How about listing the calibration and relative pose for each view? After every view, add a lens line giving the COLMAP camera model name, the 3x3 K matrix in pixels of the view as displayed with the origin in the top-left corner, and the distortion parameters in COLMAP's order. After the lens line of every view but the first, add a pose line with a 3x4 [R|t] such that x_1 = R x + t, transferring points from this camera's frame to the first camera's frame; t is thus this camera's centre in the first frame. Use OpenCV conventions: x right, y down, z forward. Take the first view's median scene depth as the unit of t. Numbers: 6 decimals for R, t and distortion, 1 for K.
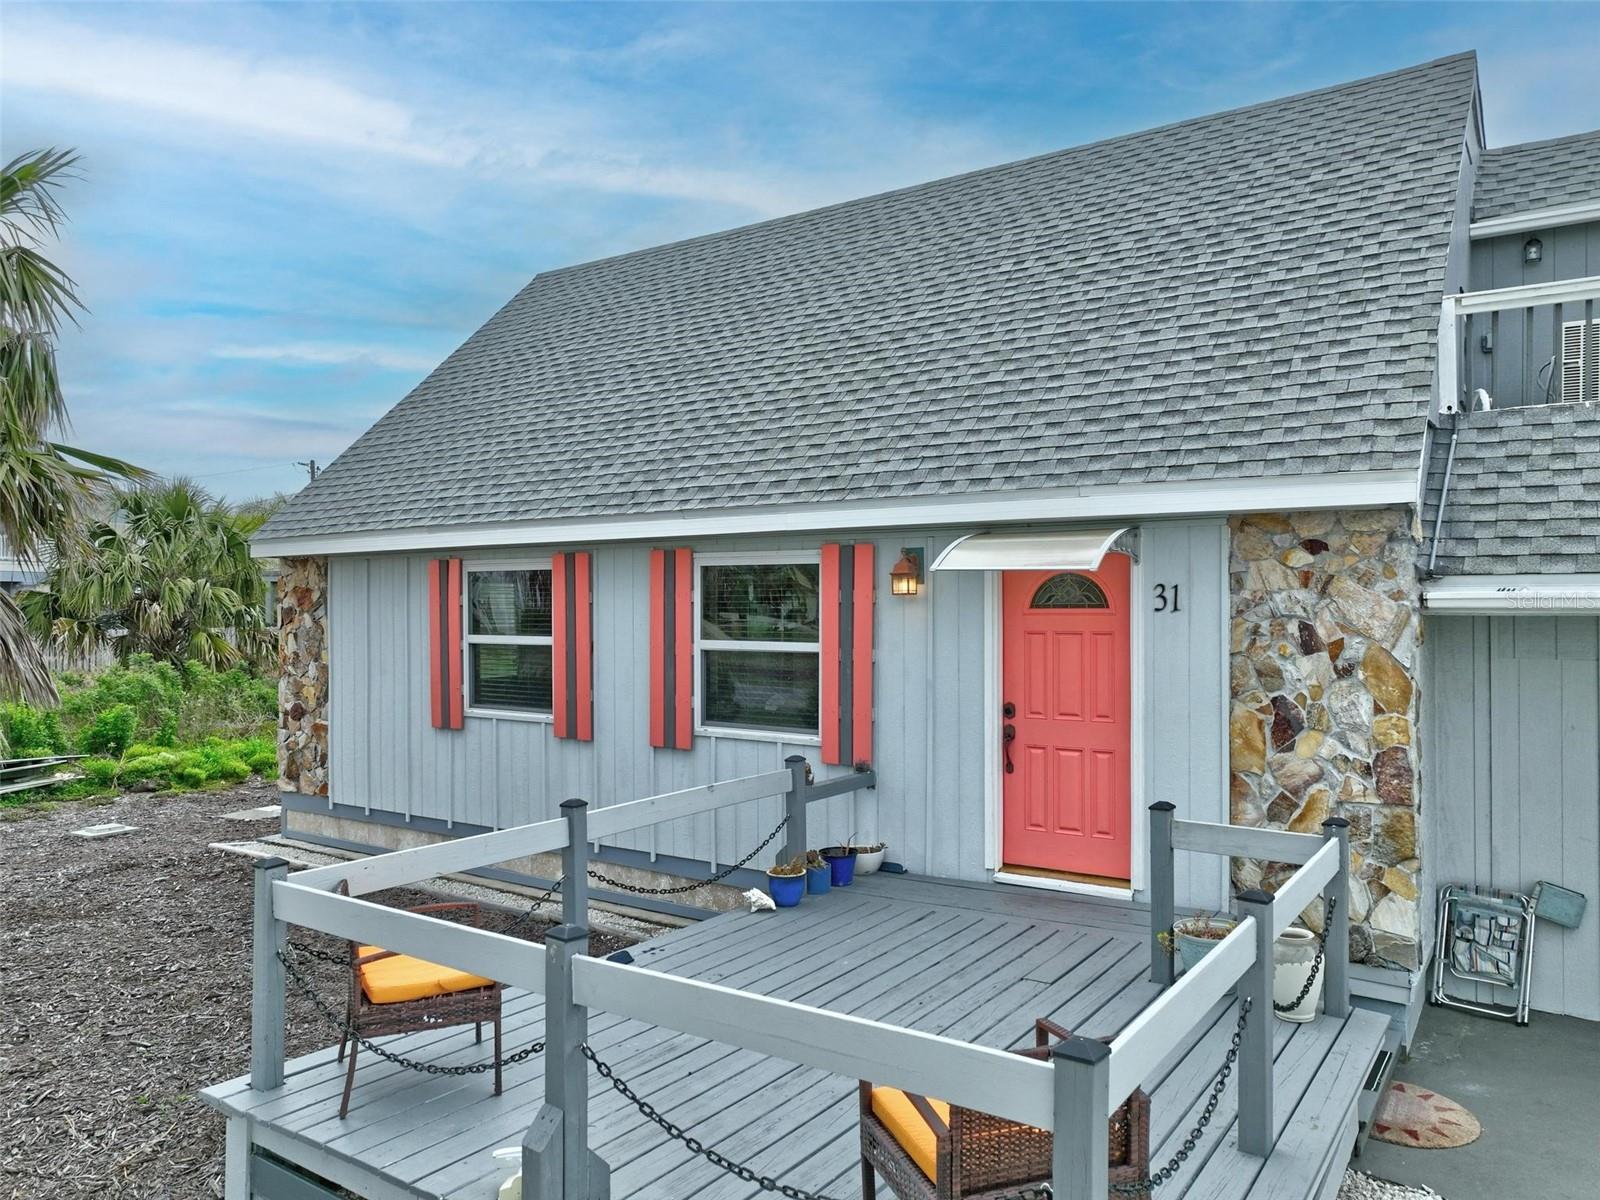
lens RADIAL K [[1125.3, 0, 800.0], [0, 1125.3, 600.0], [0, 0, 1]] dist [-0.002406, 0.020047]
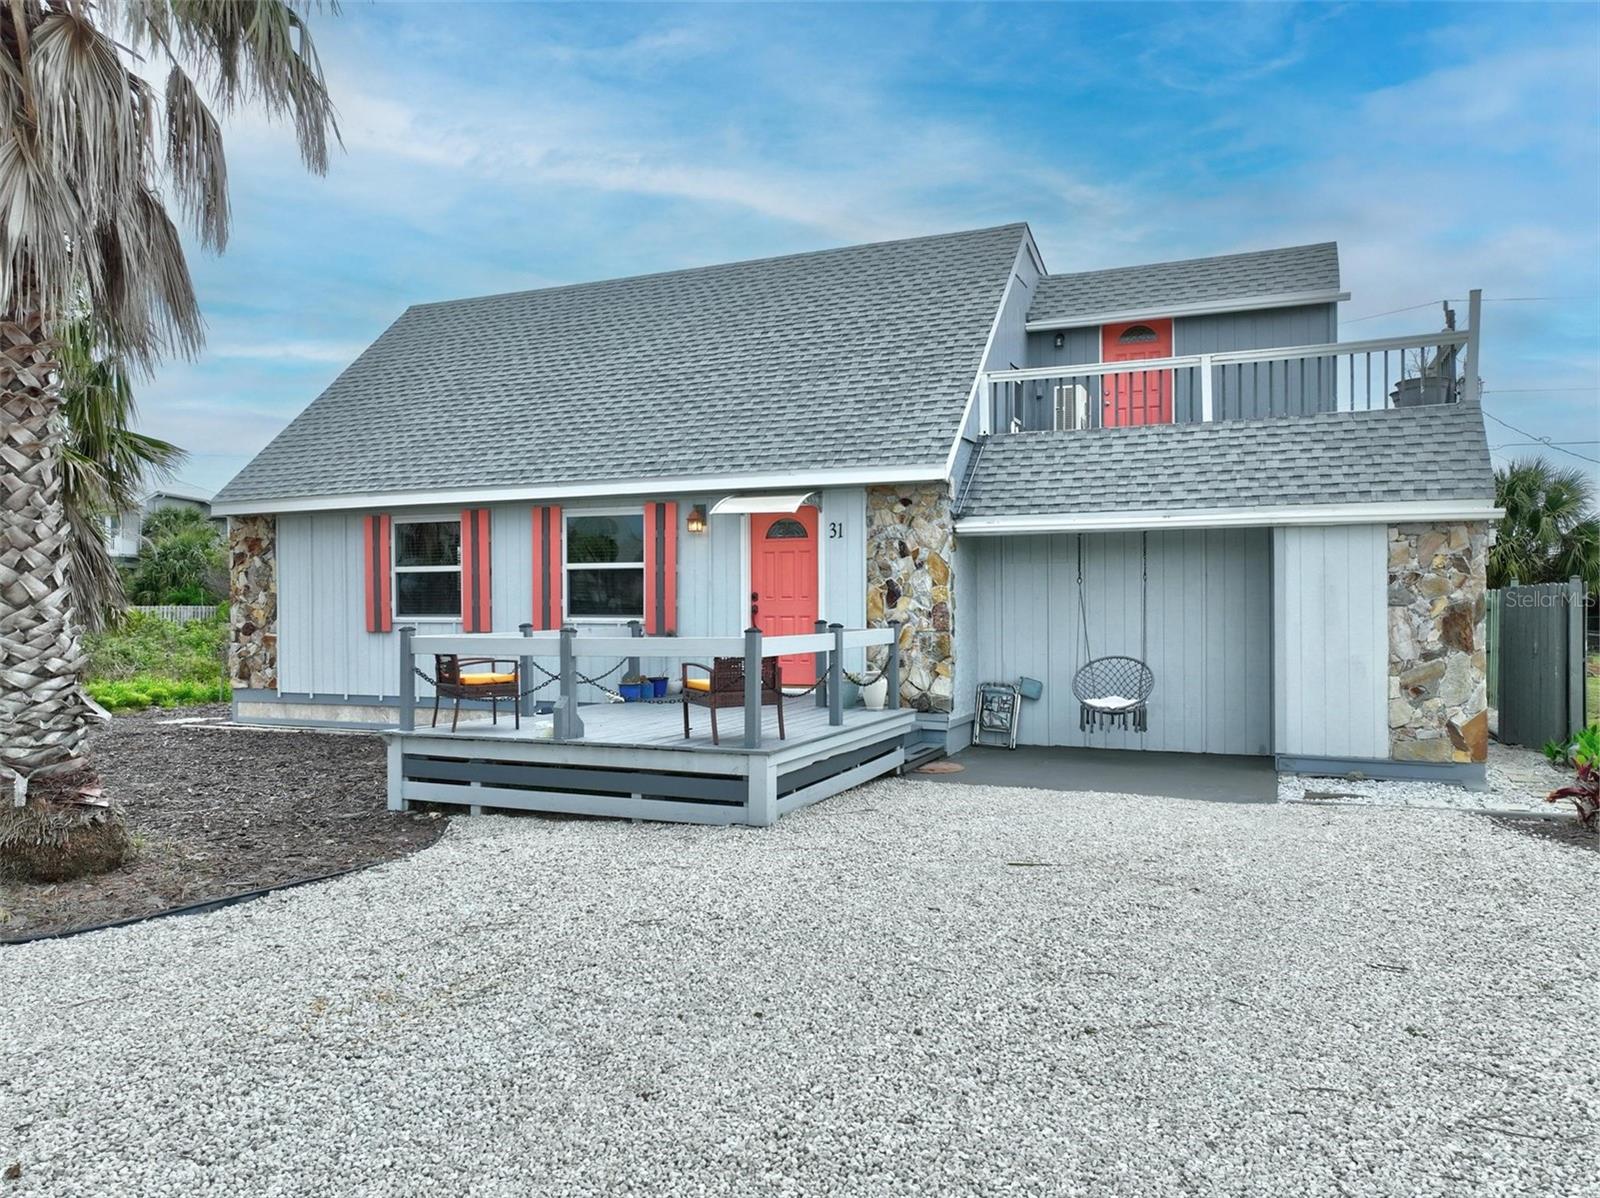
lens RADIAL K [[1125.3, 0, 800.0], [0, 1125.3, 599.0], [0, 0, 1]] dist [-0.002406, 0.020047]
pose [[0.981557, -0.002099, 0.191157, -0.074481], [0.001908, 0.999997, 0.001180, 0.091583], [-0.191159, -0.000793, 0.981559, -0.682586]]
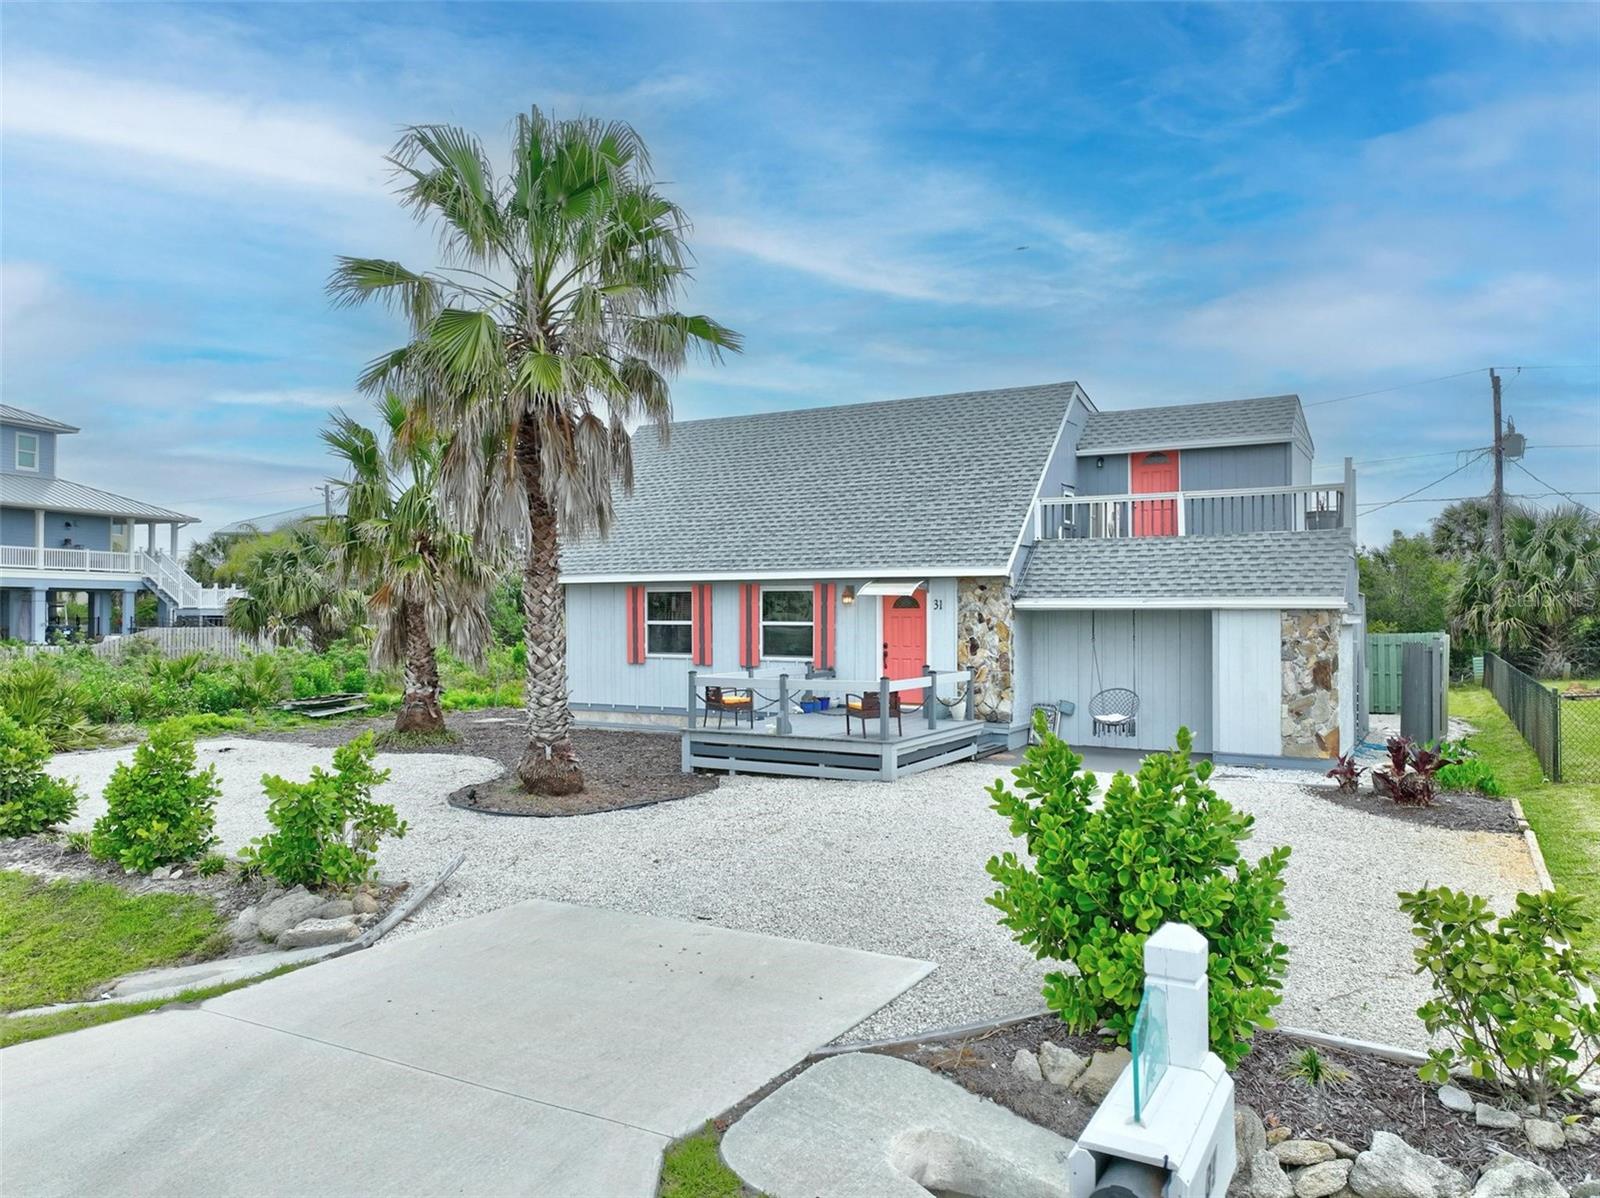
lens RADIAL K [[1125.3, 0, 800.0], [0, 1125.3, 599.0], [0, 0, 1]] dist [-0.002406, 0.020047]
pose [[0.997083, 0.001058, 0.076323, -0.209493], [-0.000748, 0.999991, -0.004089, -0.003469], [-0.076326, 0.004020, 0.997075, -1.559531]]
